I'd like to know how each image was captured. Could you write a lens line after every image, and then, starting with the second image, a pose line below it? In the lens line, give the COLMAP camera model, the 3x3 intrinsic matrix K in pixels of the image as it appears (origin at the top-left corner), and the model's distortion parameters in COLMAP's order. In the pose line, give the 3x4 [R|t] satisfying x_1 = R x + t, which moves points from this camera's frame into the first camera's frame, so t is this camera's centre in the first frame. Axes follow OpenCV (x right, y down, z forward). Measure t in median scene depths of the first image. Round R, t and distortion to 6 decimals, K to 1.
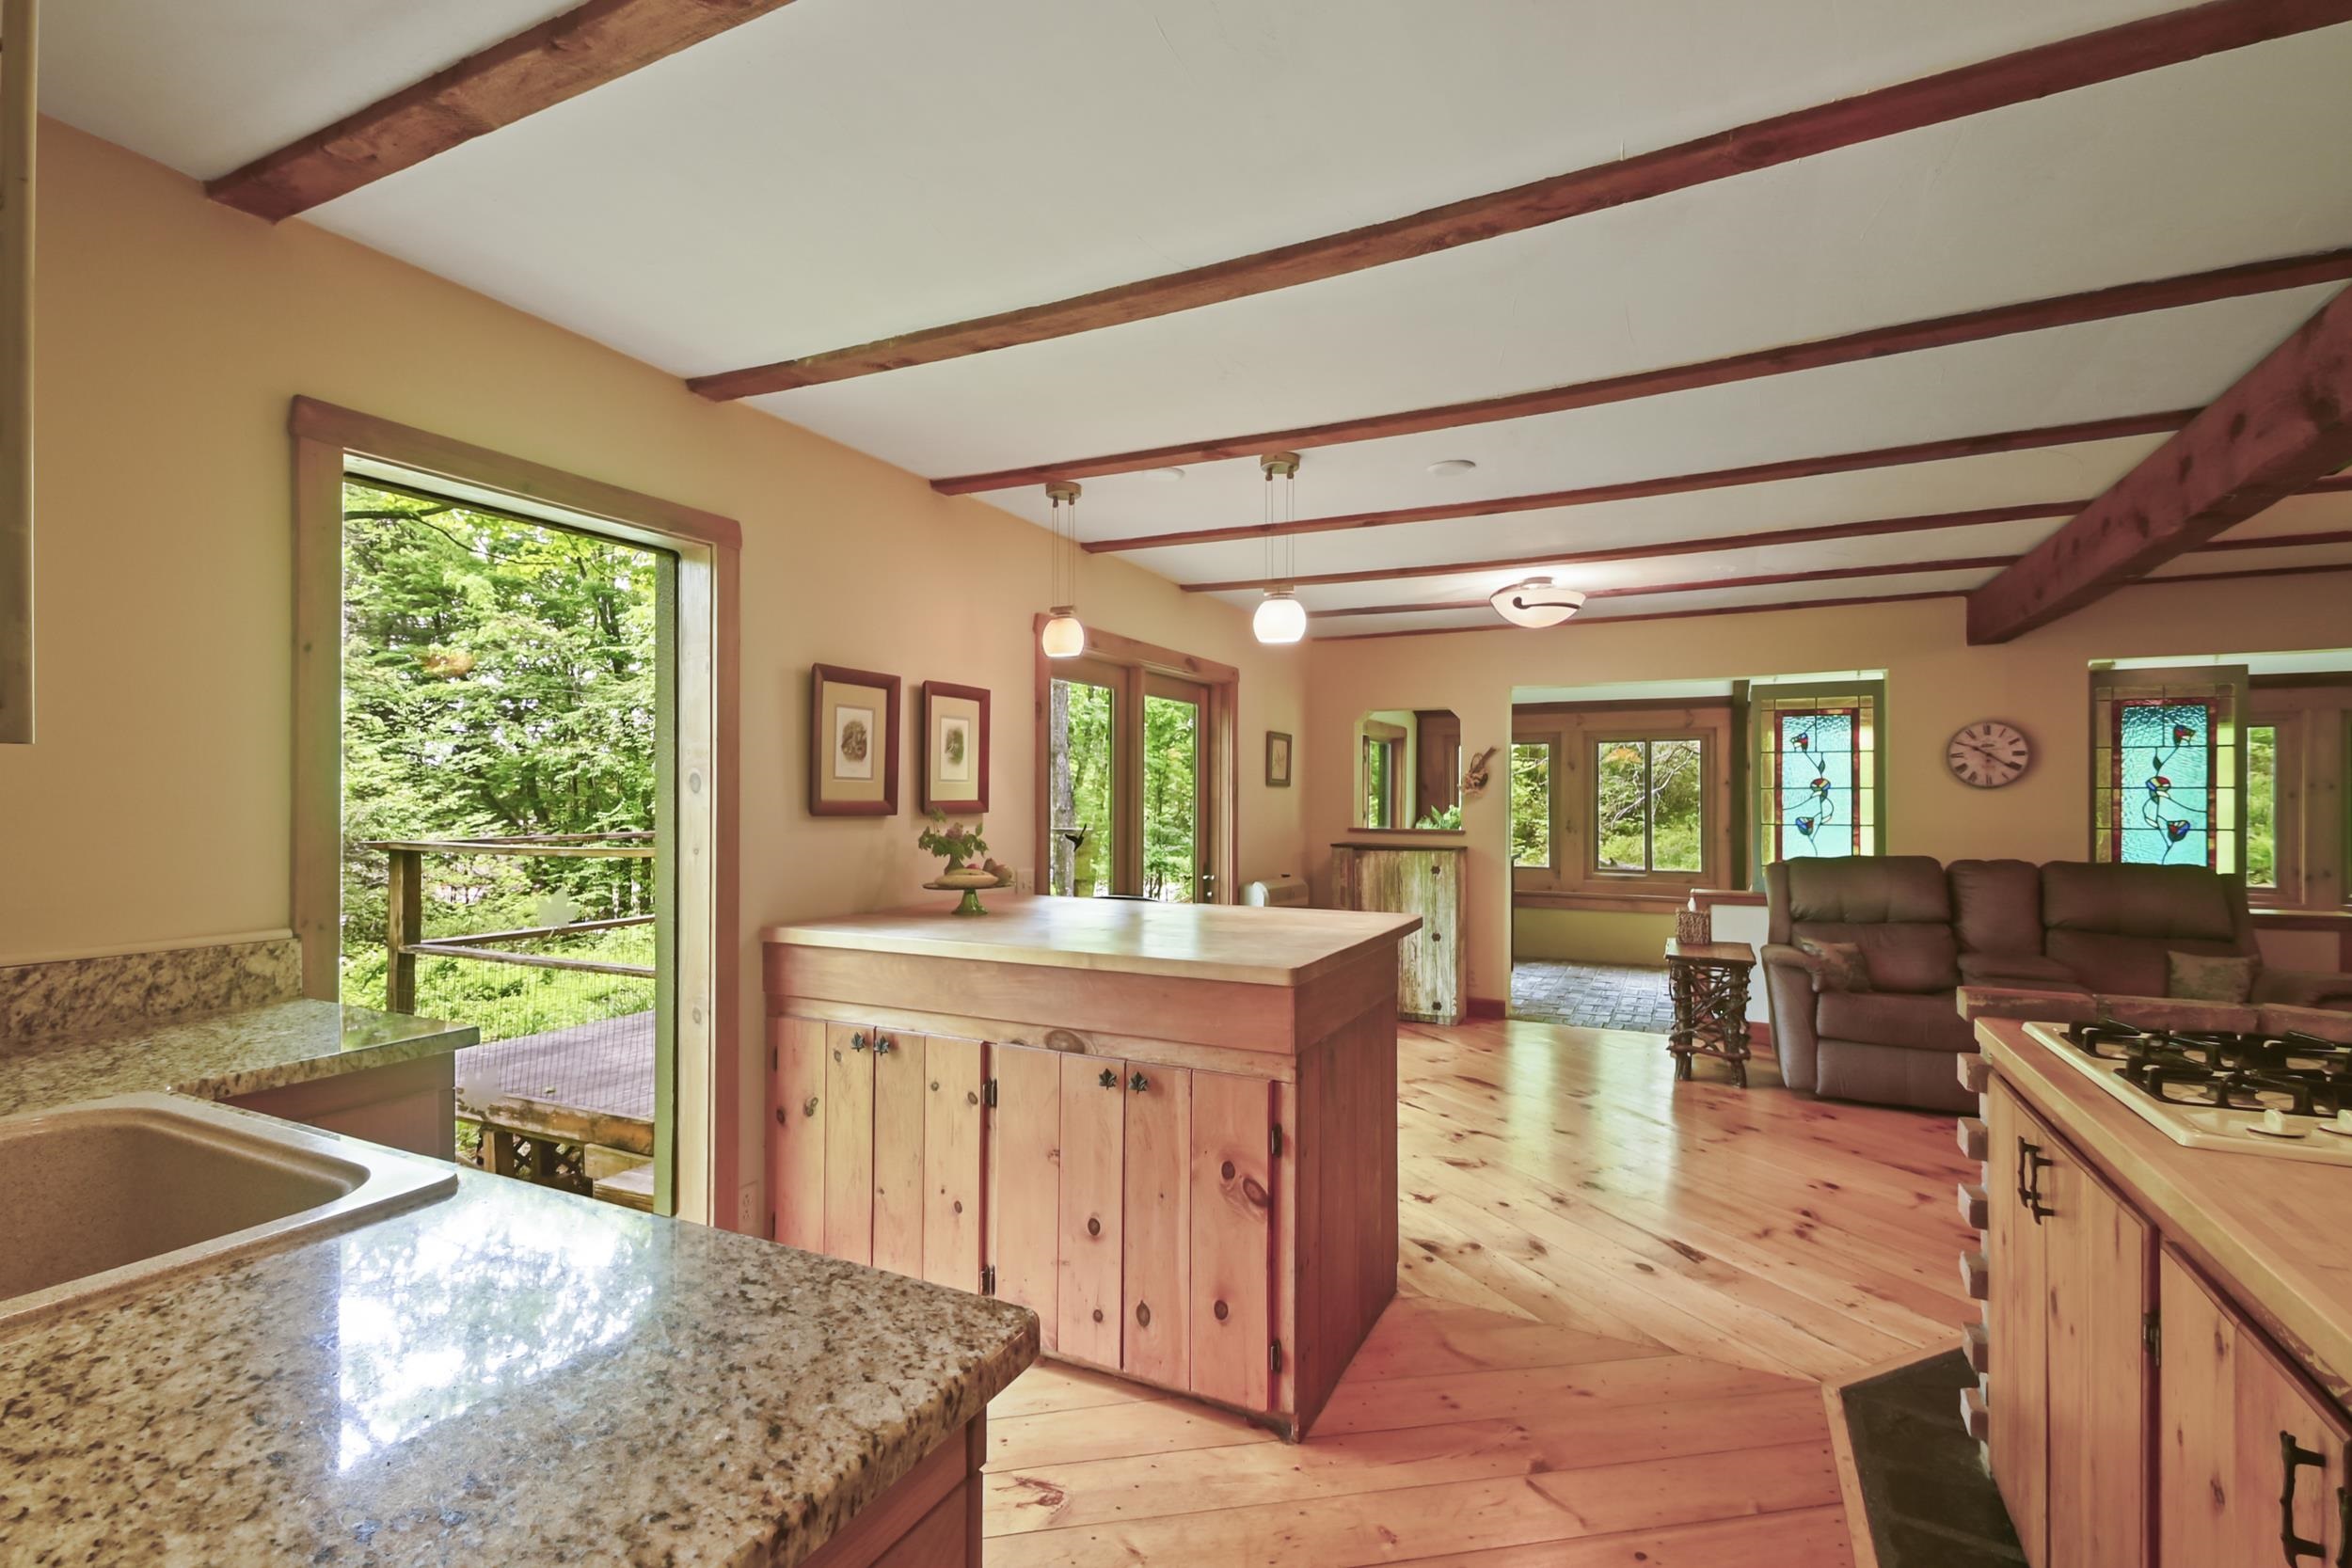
lens RADIAL K [[1049.4, 0, 1176.0], [0, 1049.4, 784.0], [0, 0, 1]] dist [0.002914, 0.000233]
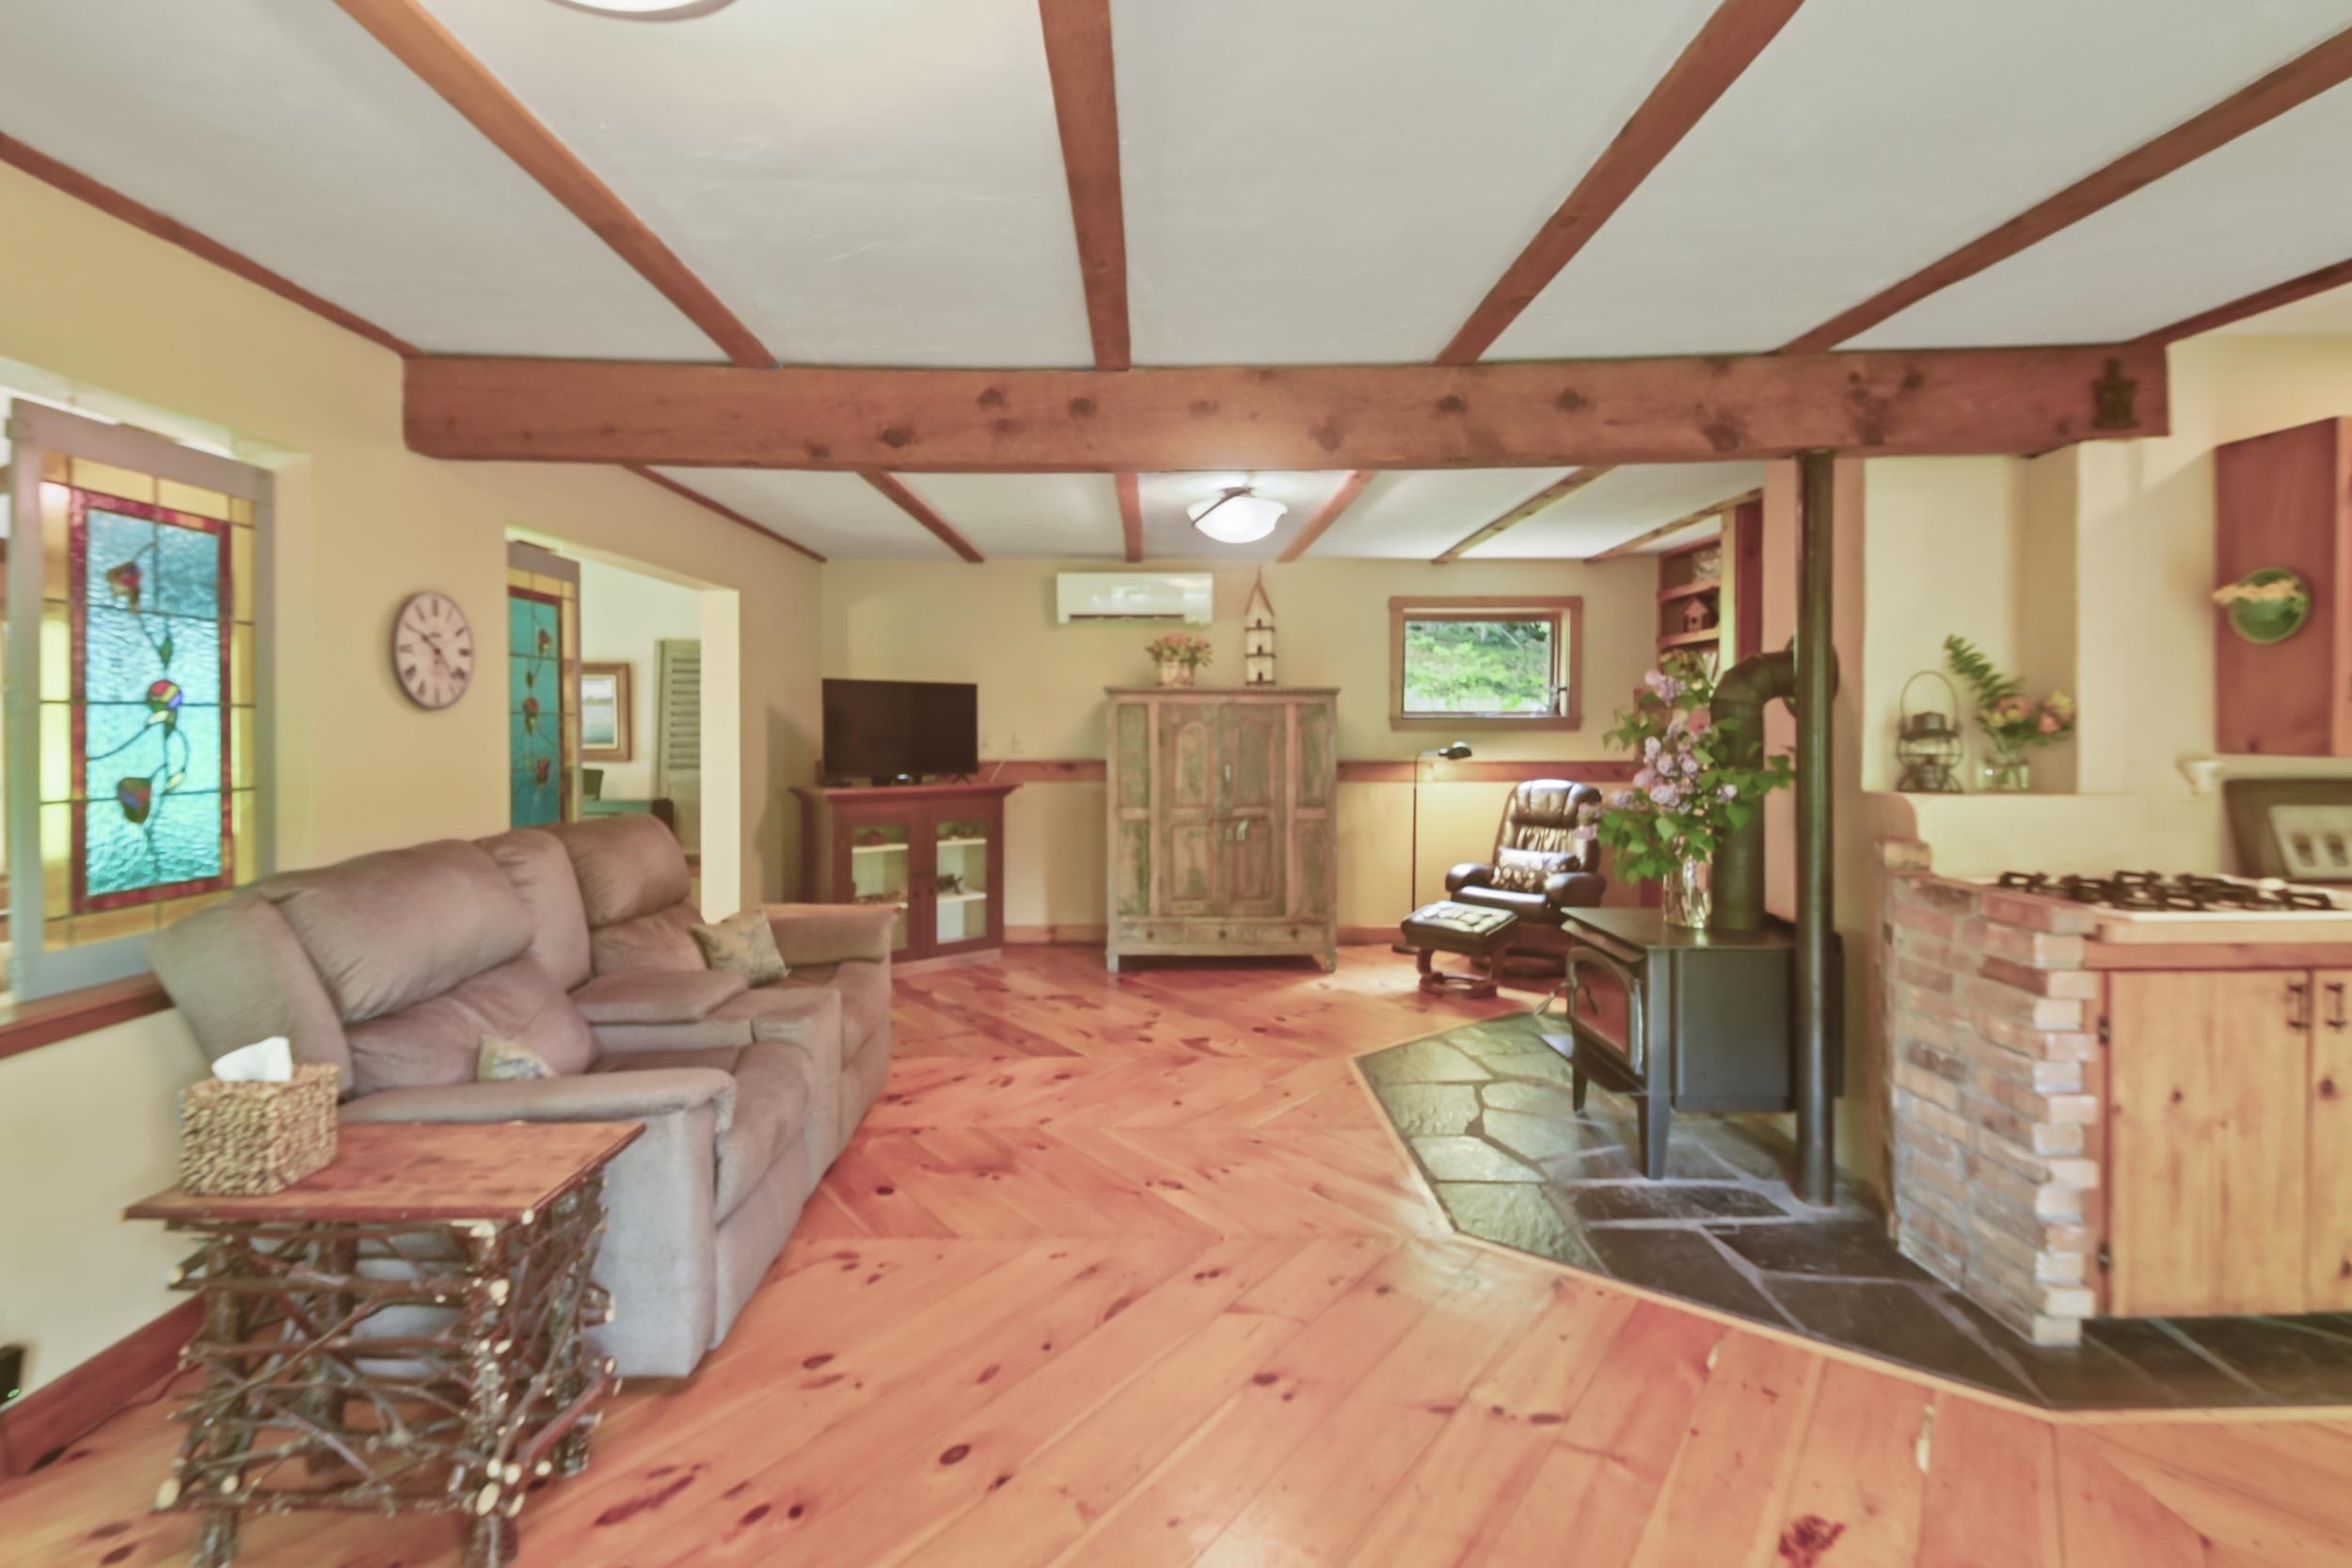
lens RADIAL K [[1089.1, 0, 1126.4], [0, 1089.1, 732.9], [0, 0, 1]] dist [0.000585, -0.000062]
pose [[-0.445804, -0.005177, 0.895116, 0.082478], [-0.009712, 0.999952, 0.000947, 0.012798], [-0.895078, -0.008271, -0.445833, 0.990028]]
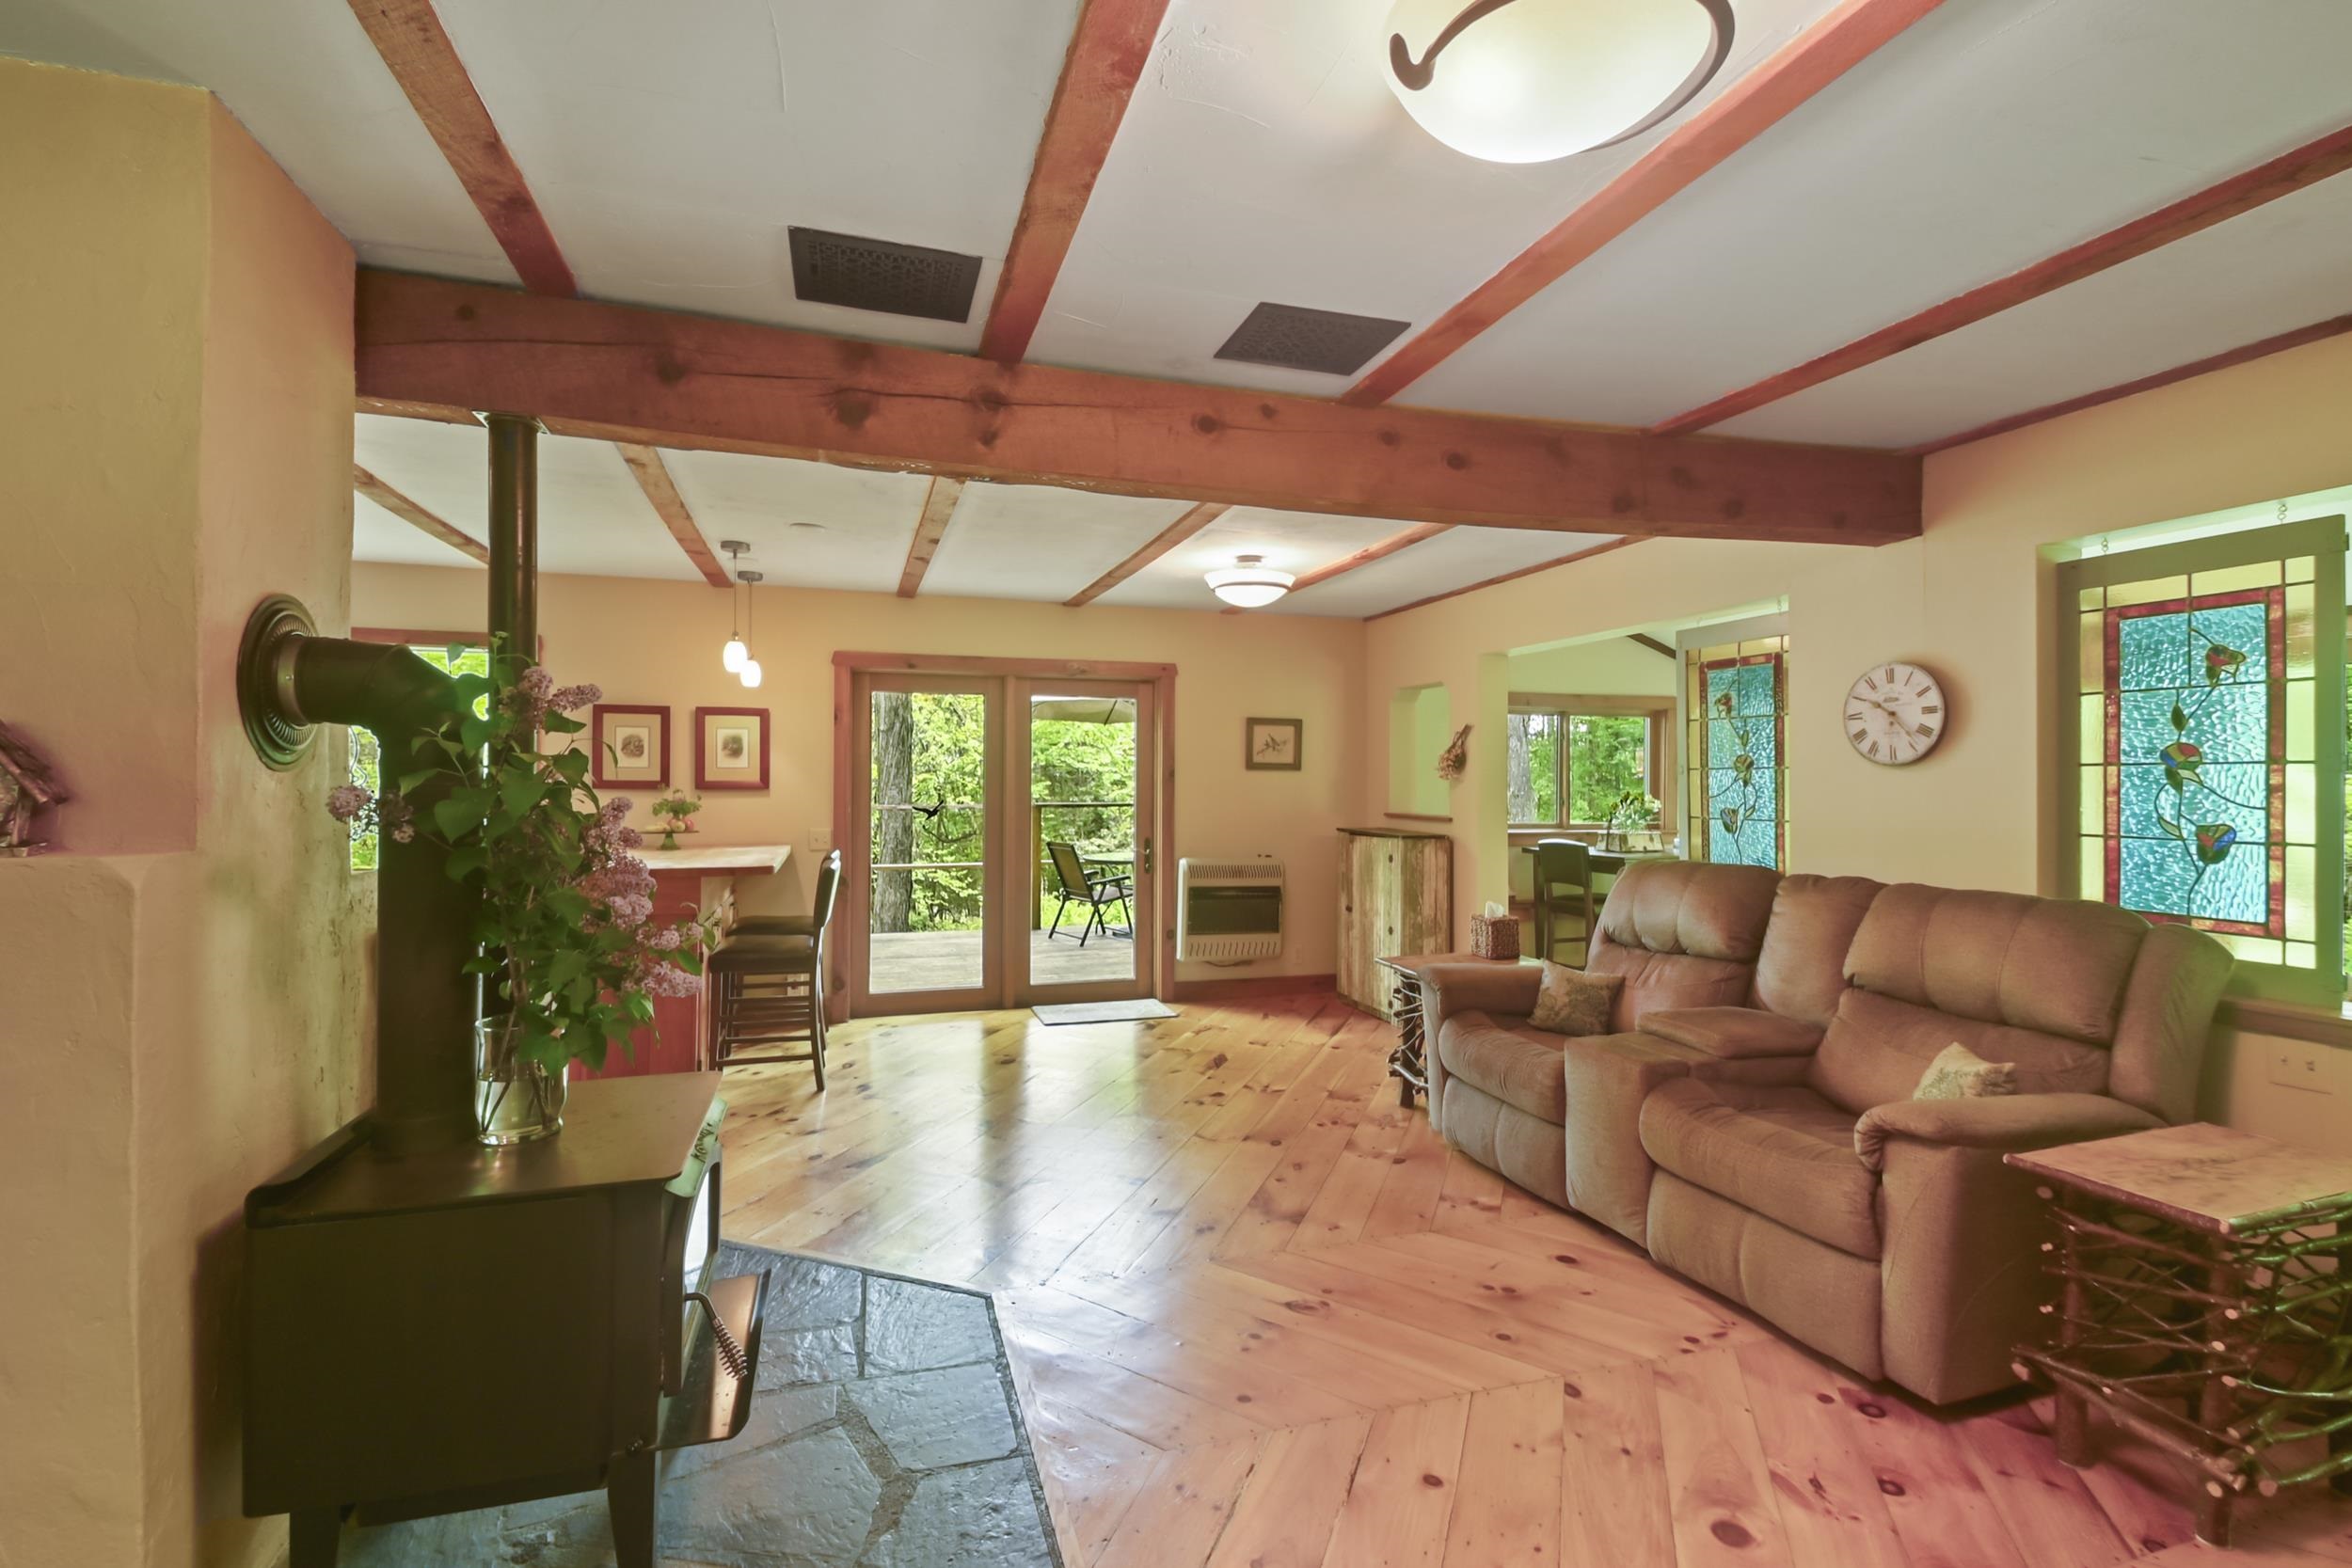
lens RADIAL K [[1049.4, 0, 1176.0], [0, 1049.4, 784.0], [0, 0, 1]] dist [0.002914, 0.000233]
pose [[0.710135, 0.002992, -0.704059, 0.974333], [0.007045, 0.999911, 0.011355, 0.004575], [0.704030, -0.013024, 0.710051, 0.256166]]
